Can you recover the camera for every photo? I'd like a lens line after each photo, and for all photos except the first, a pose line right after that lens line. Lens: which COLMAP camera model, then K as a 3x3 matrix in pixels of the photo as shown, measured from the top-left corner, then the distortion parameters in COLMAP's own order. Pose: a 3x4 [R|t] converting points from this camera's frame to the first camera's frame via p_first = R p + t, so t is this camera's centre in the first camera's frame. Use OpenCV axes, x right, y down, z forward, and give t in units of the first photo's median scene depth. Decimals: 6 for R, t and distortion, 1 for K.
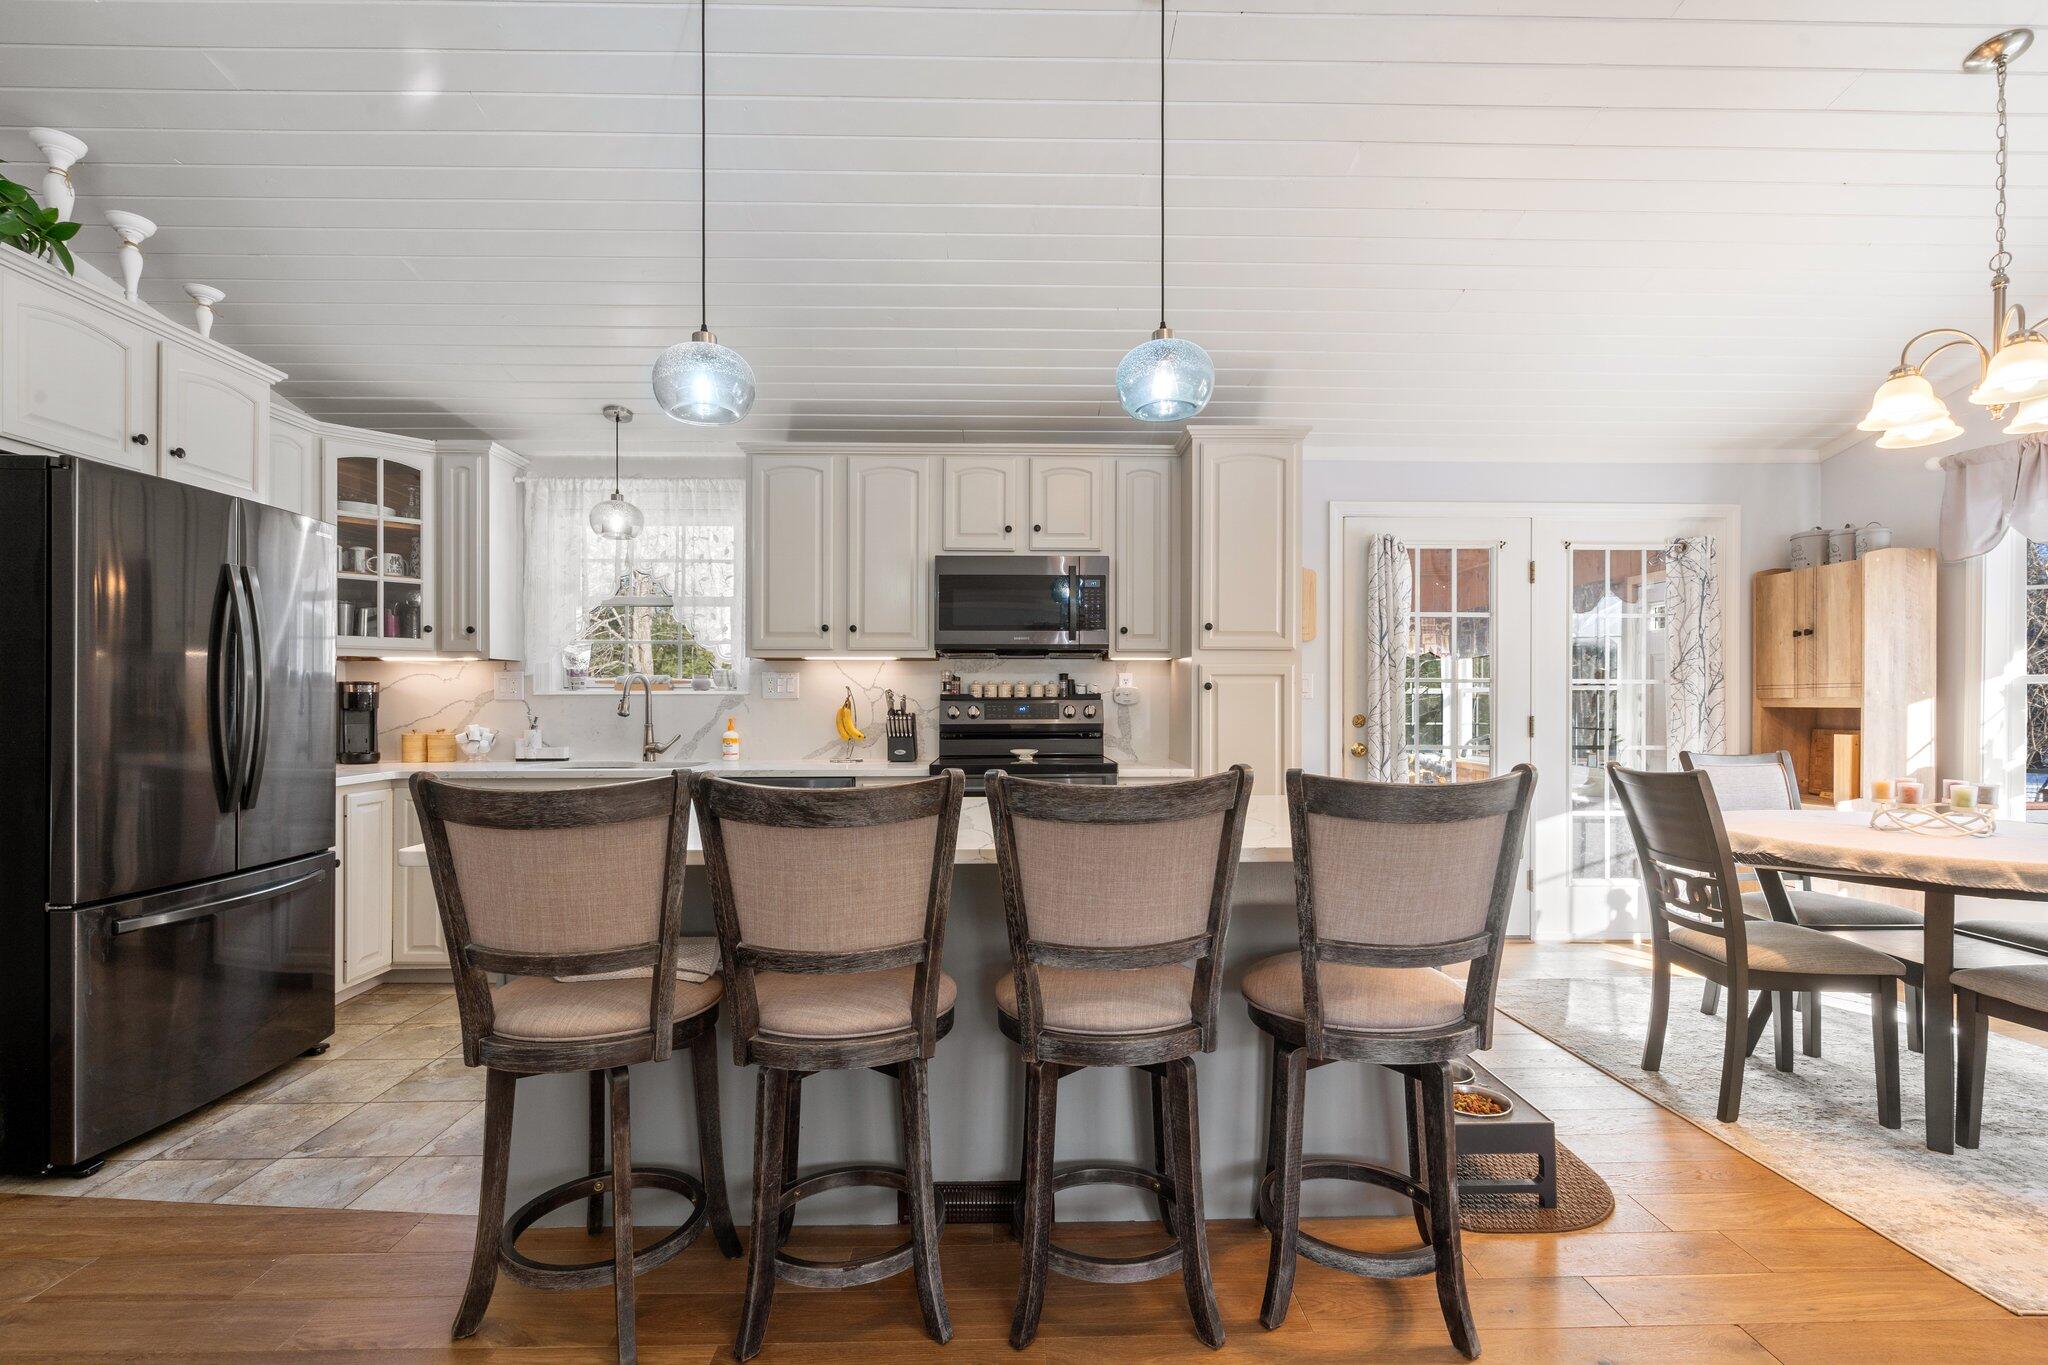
lens RADIAL K [[936.3, 0, 1026.1], [0, 936.3, 701.7], [0, 0, 1]] dist [0.000246, 0.000253]
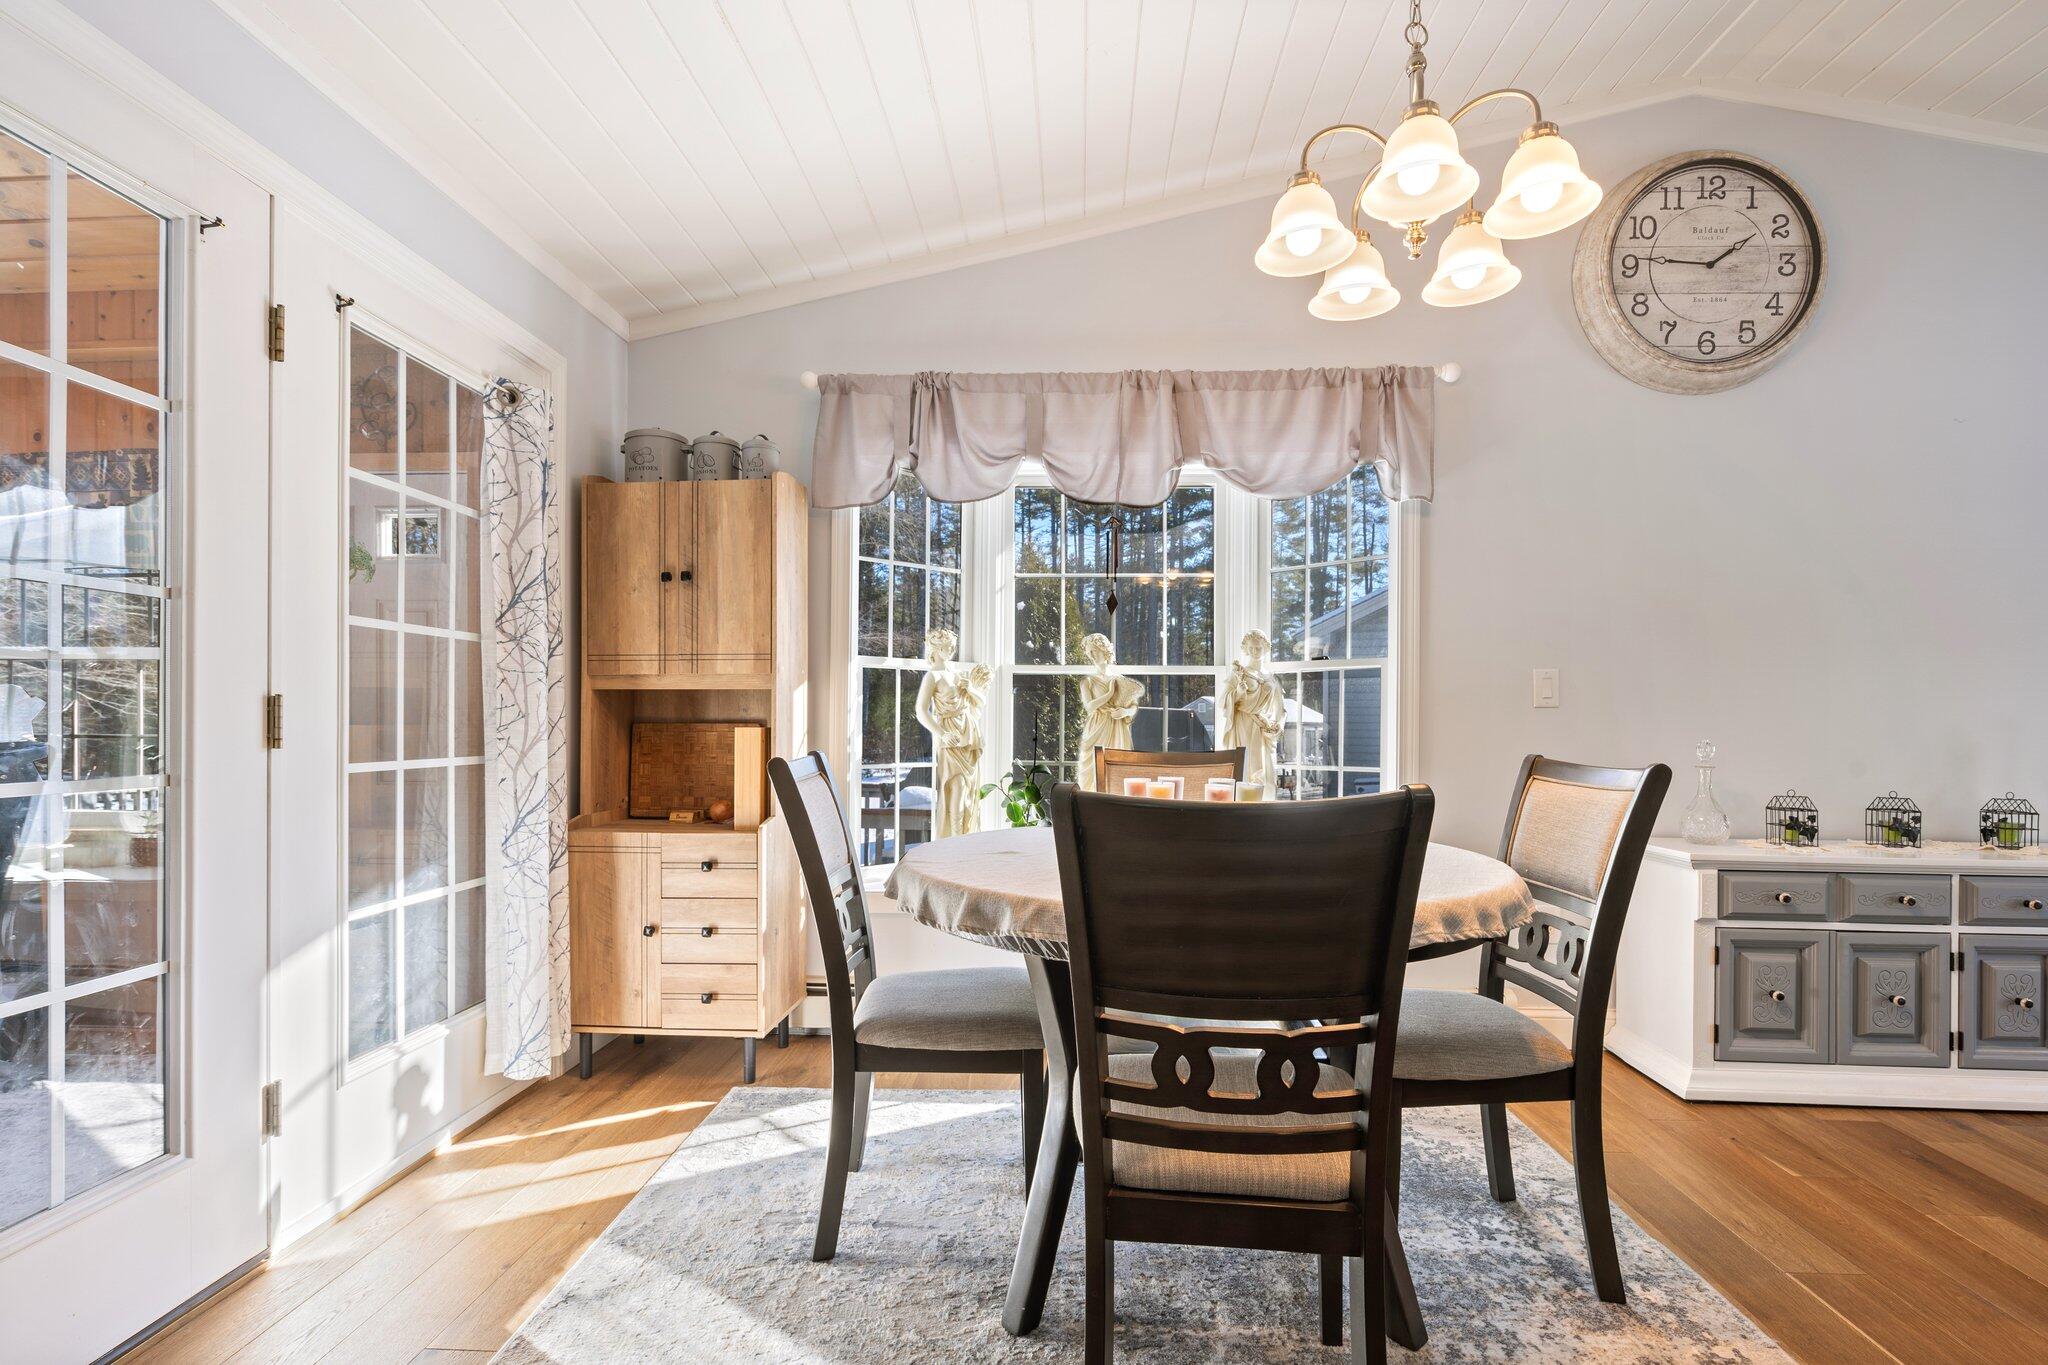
lens RADIAL K [[957.7, 0, 1034.2], [0, 957.7, 720.3], [0, 0, 1]] dist [-0.000828, 0.000827]
pose [[0.068515, -0.001918, 0.997648, 0.171015], [-0.001861, 0.999996, 0.002050, 0.026820], [-0.997648, -0.001997, 0.068511, 0.709469]]
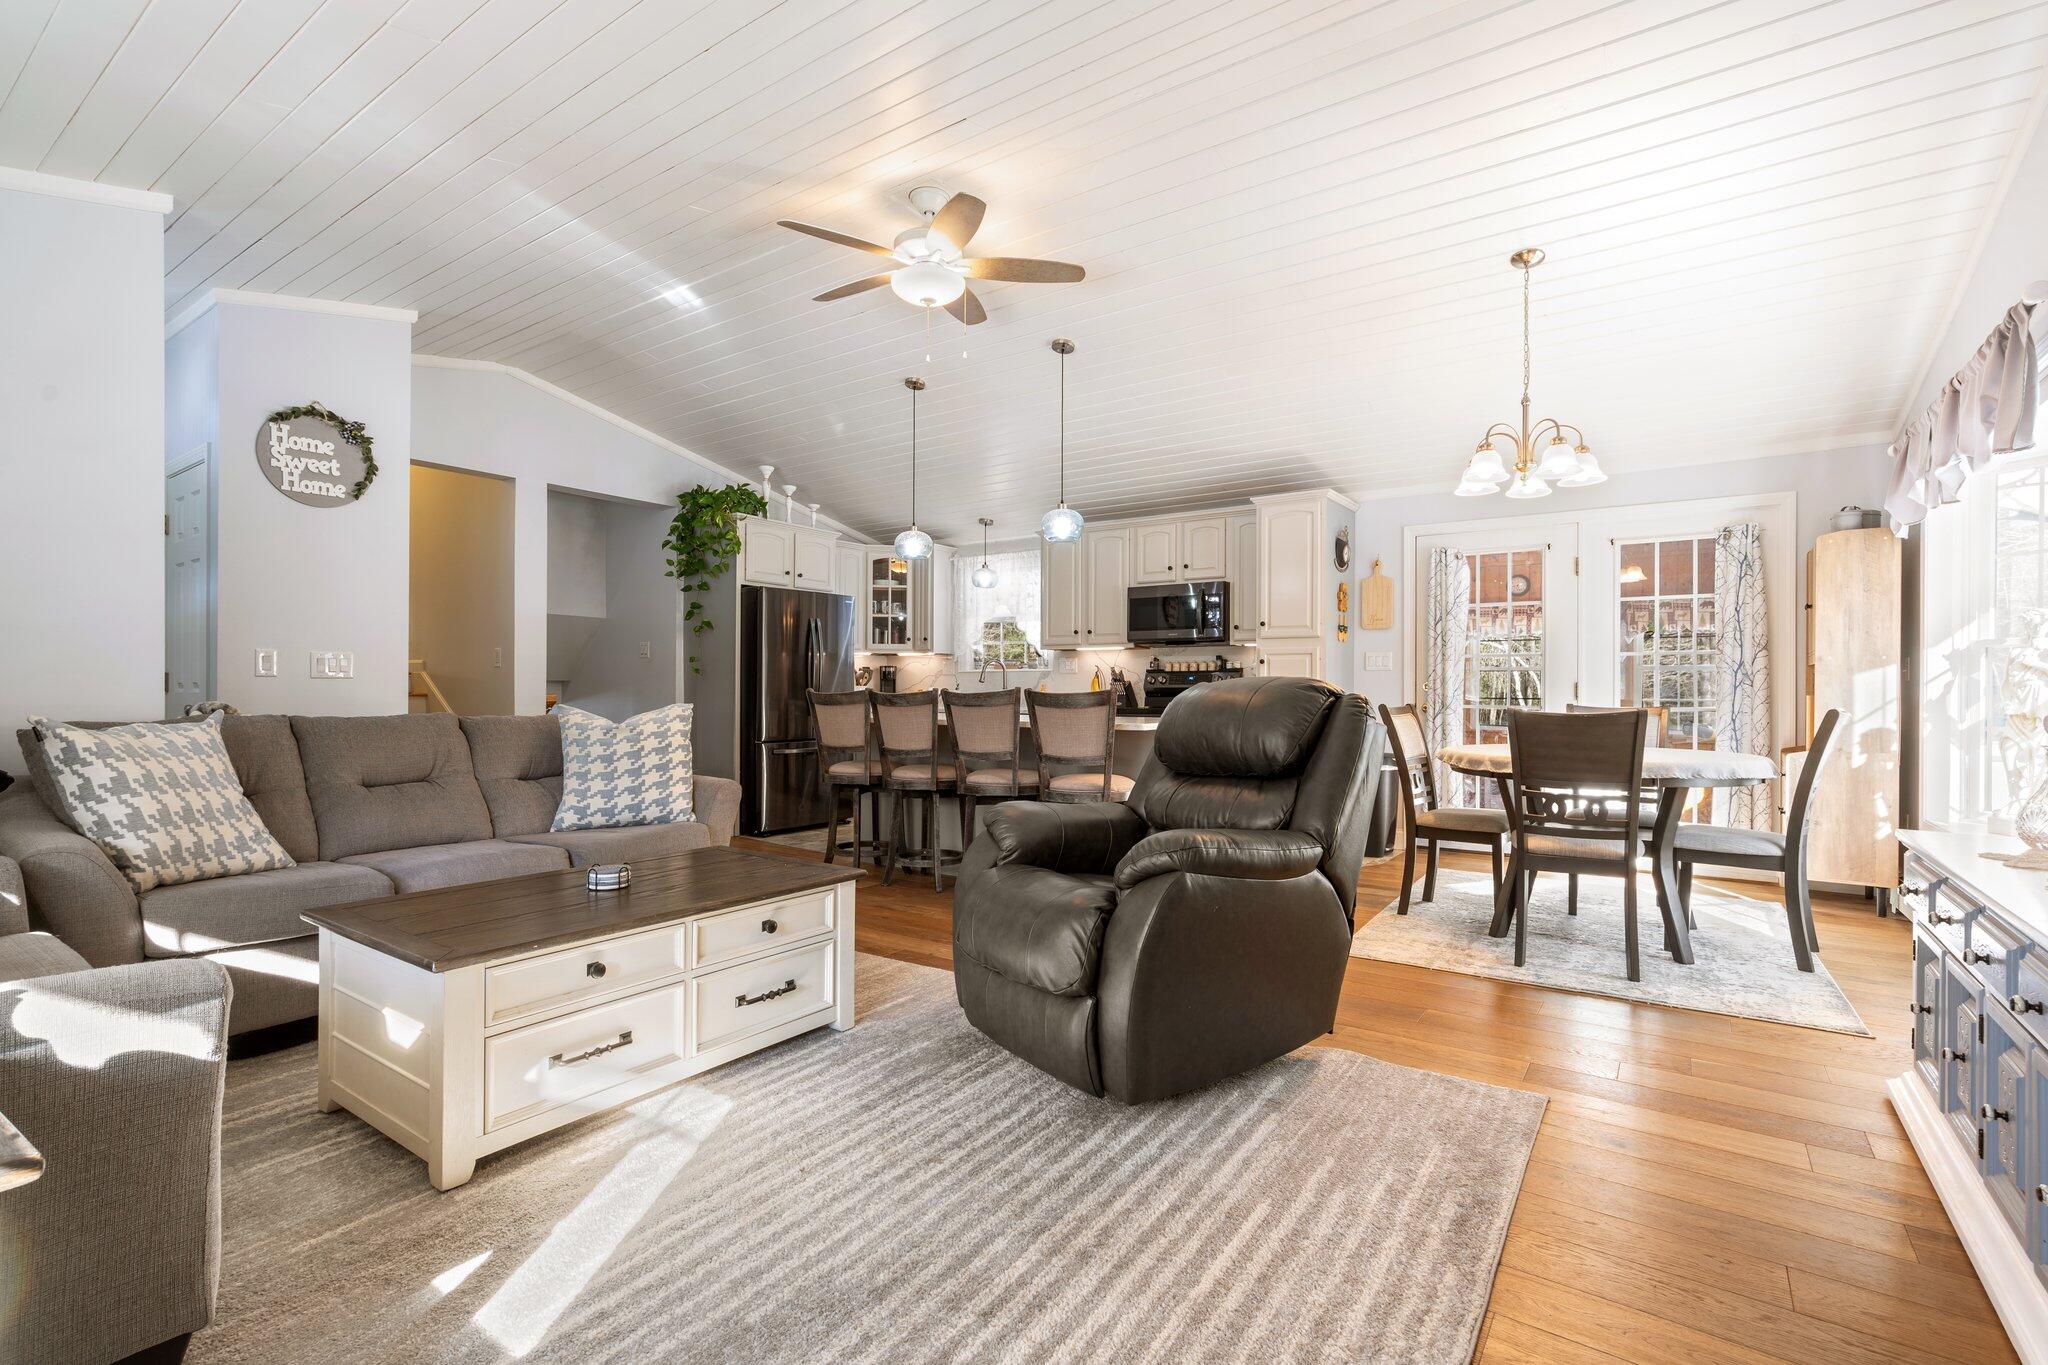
lens RADIAL K [[938.1, 0, 1024.0], [0, 938.1, 682.5], [0, 0, 1]] dist [-0.001831, 0.000363]
pose [[0.804152, -0.001961, -0.594420, 0.750185], [-0.003855, 0.999956, -0.008514, 0.031277], [0.594411, 0.009138, 0.804109, -0.469527]]
